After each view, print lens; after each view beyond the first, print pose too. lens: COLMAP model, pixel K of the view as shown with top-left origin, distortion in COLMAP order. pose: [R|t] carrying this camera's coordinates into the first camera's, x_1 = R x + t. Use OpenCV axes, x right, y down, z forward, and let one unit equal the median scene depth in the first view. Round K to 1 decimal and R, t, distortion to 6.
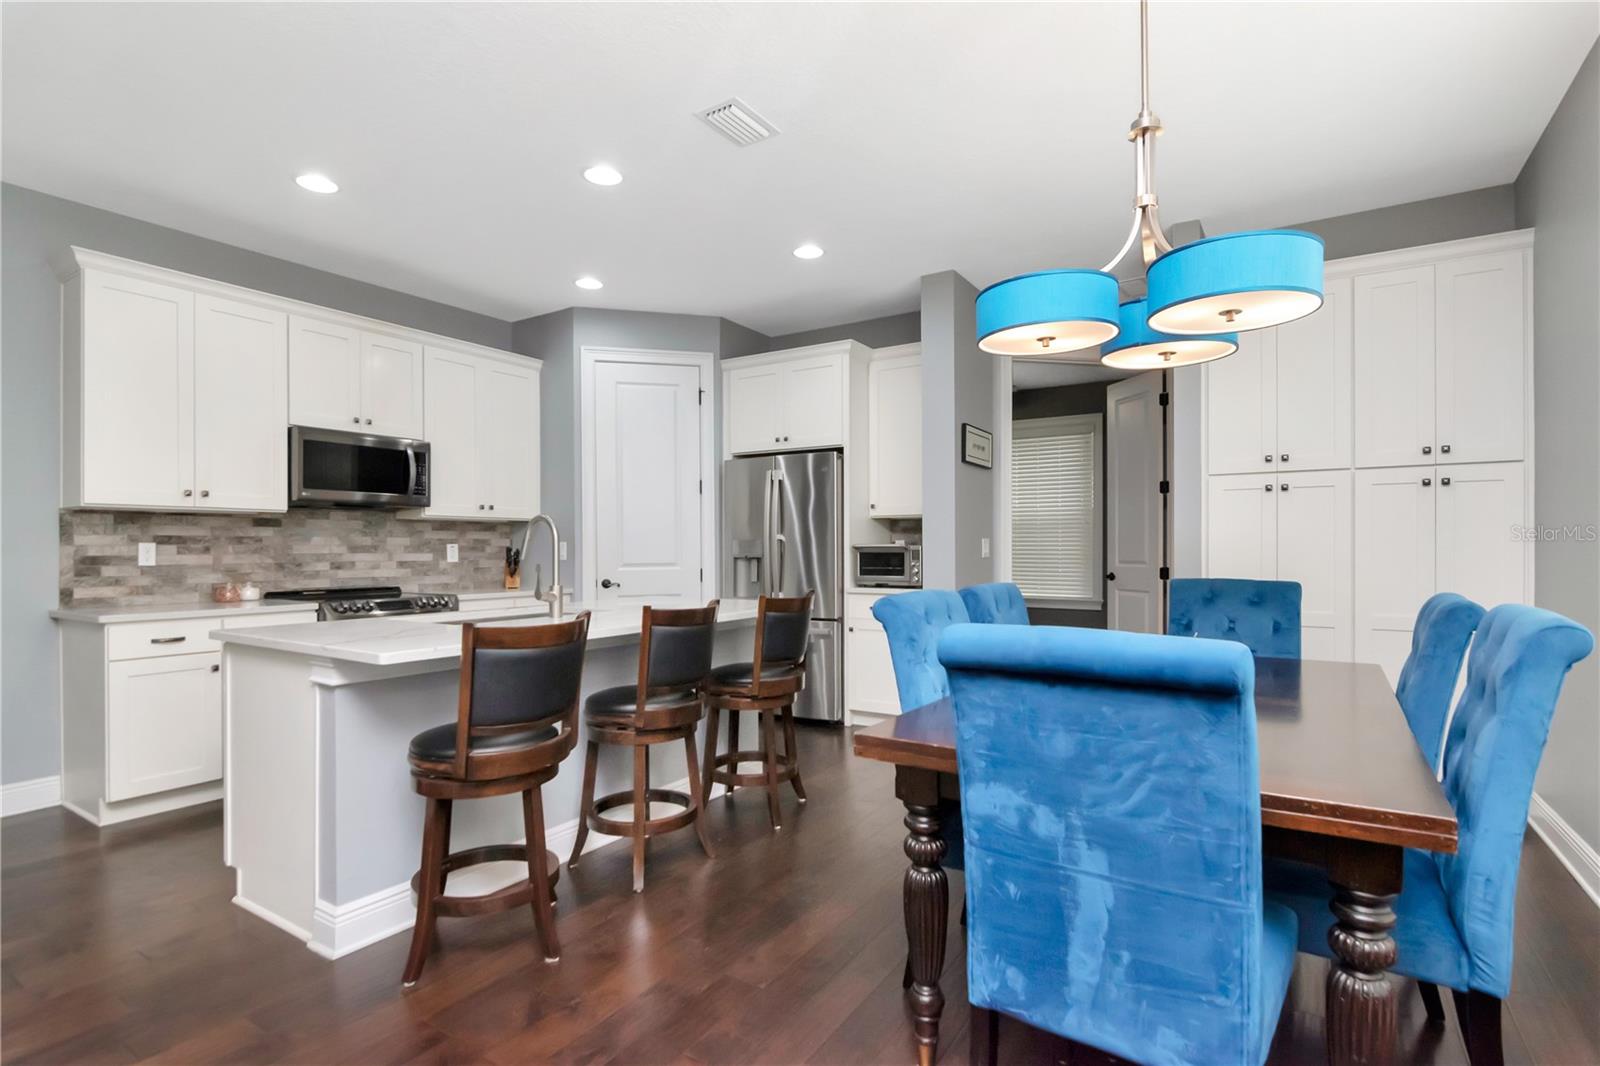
lens RADIAL K [[779.9, 0, 799.8], [0, 779.9, 540.9], [0, 0, 1]] dist [-0.001305, -0.009120]
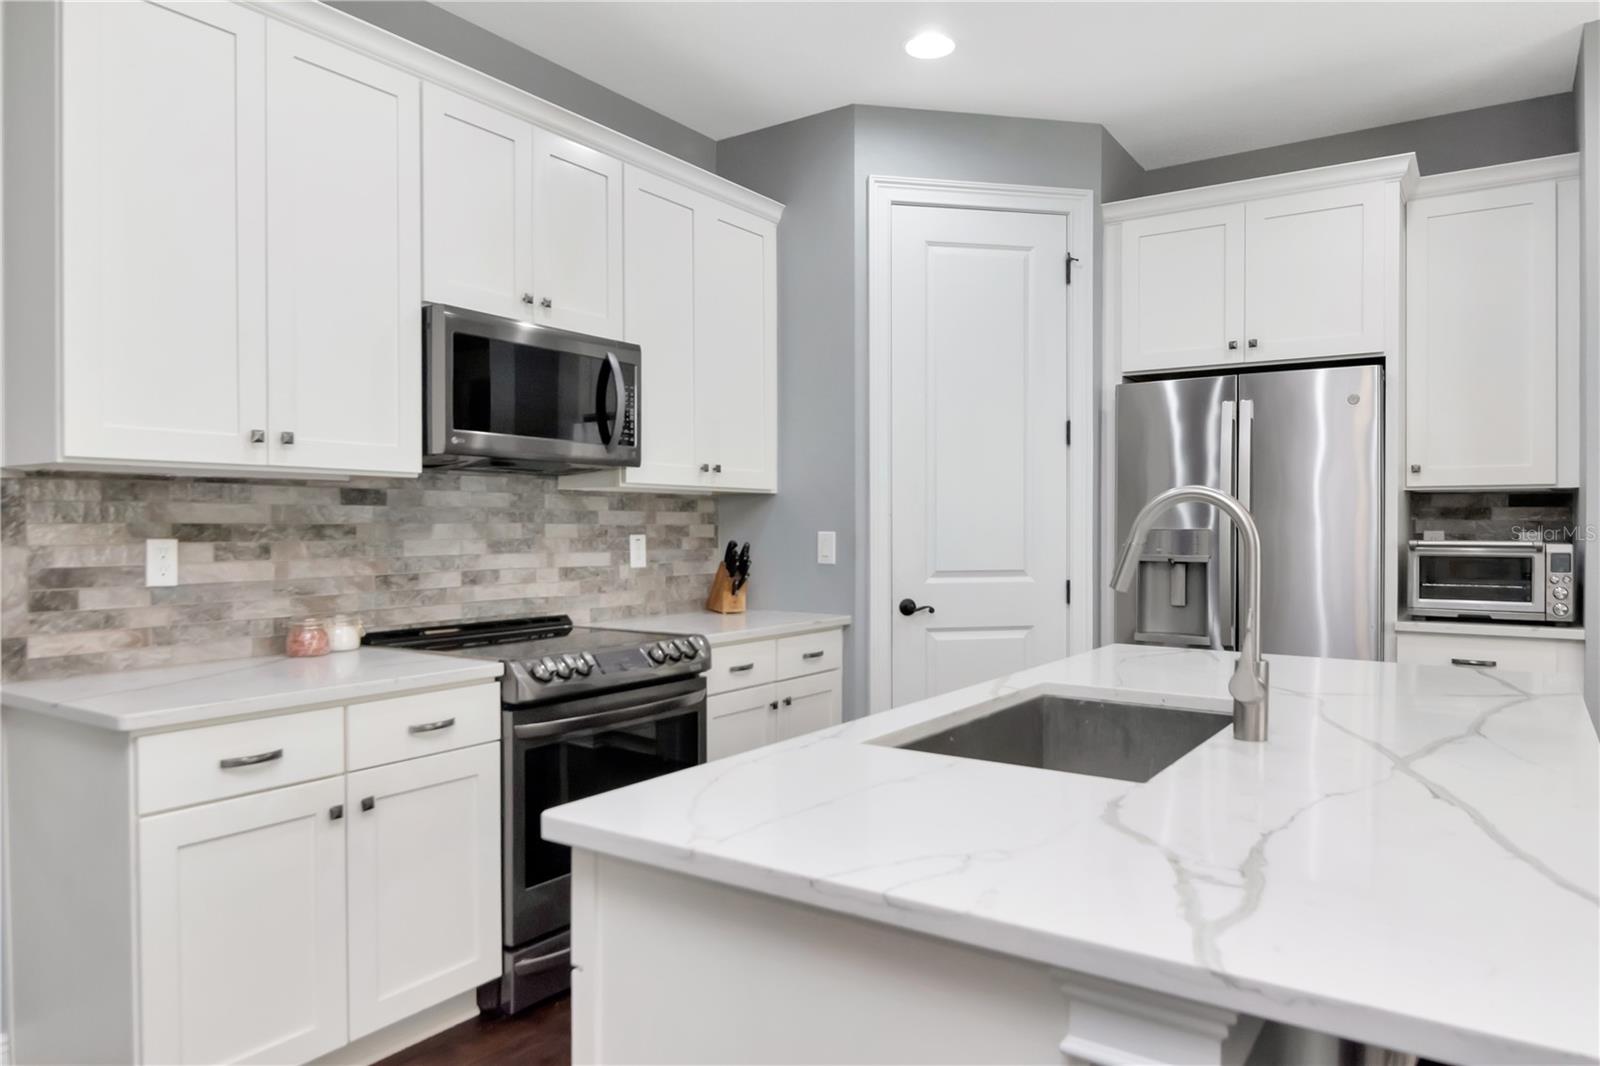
lens RADIAL K [[1046.6, 0, 799.4], [0, 1046.6, 531.5], [0, 0, 1]] dist [-0.005972, -0.004286]
pose [[0.999567, 0.003670, -0.029193, -0.338878], [-0.003233, 0.999882, 0.015002, -0.010819], [0.029245, -0.014901, 0.999461, 0.285934]]
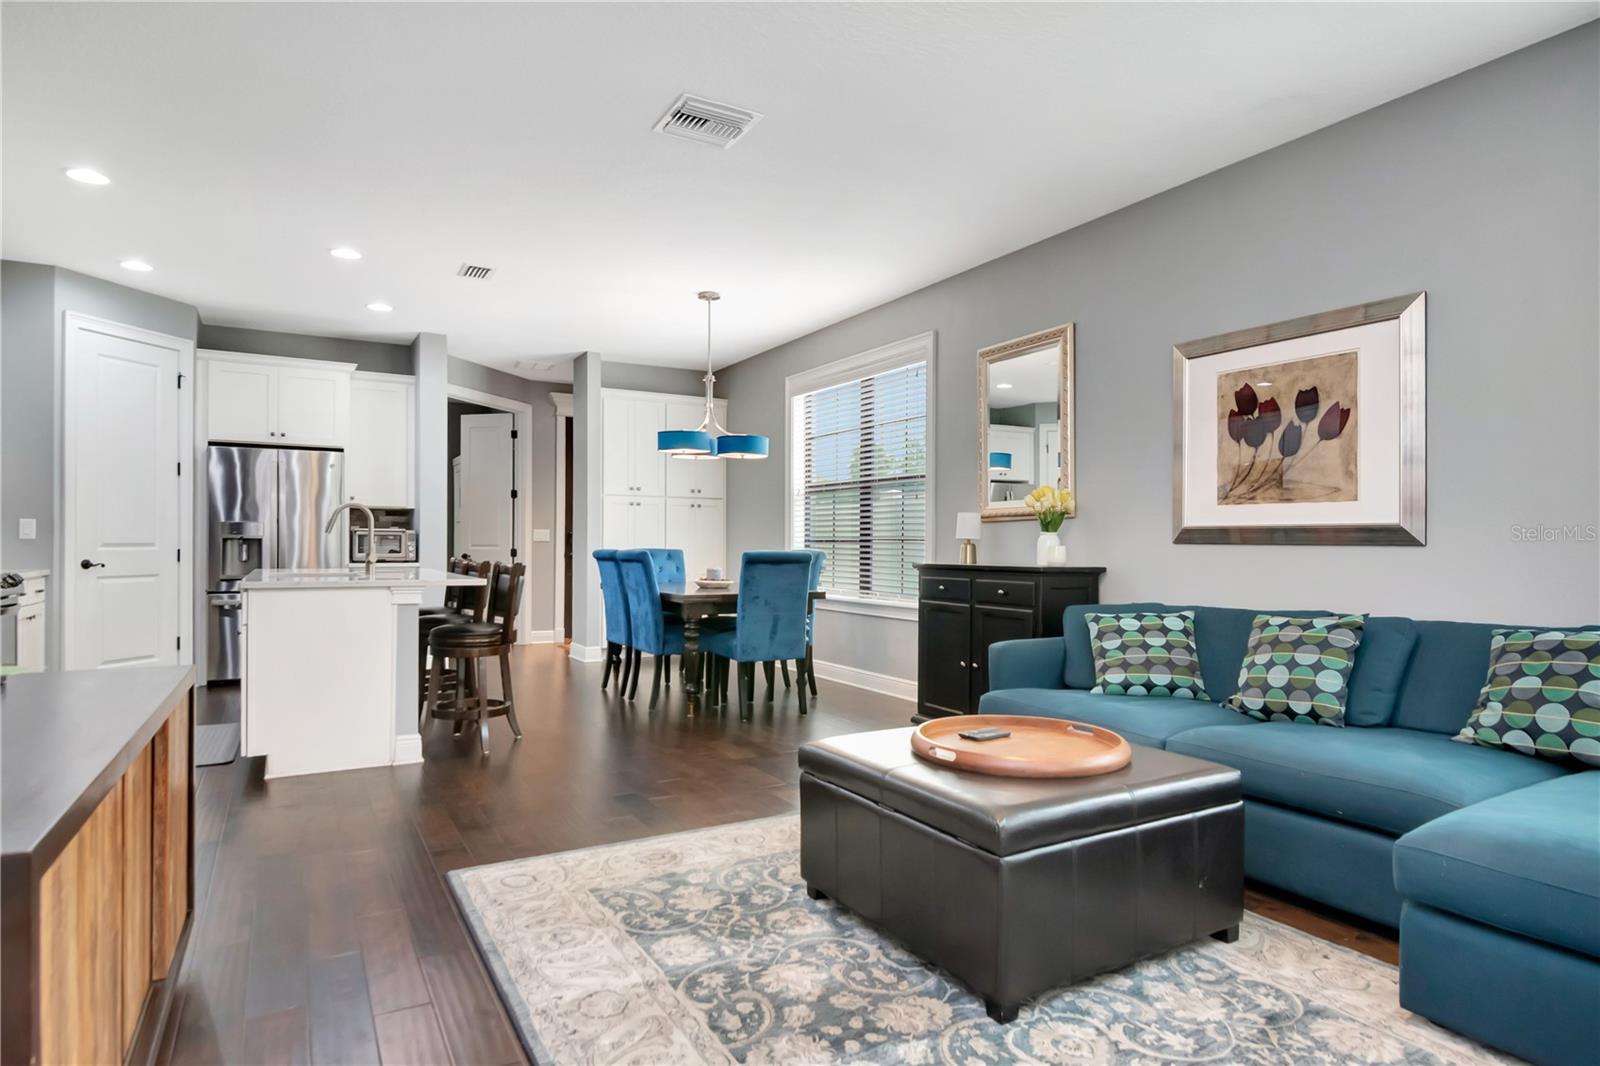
lens RADIAL K [[895.8, 0, 808.7], [0, 895.8, 553.4], [0, 0, 1]] dist [-0.012625, -0.000586]
pose [[0.453205, -0.003928, 0.891397, -0.908583], [-0.014482, 0.999826, 0.011769, 0.018165], [-0.891288, -0.018243, 0.453070, -0.307345]]
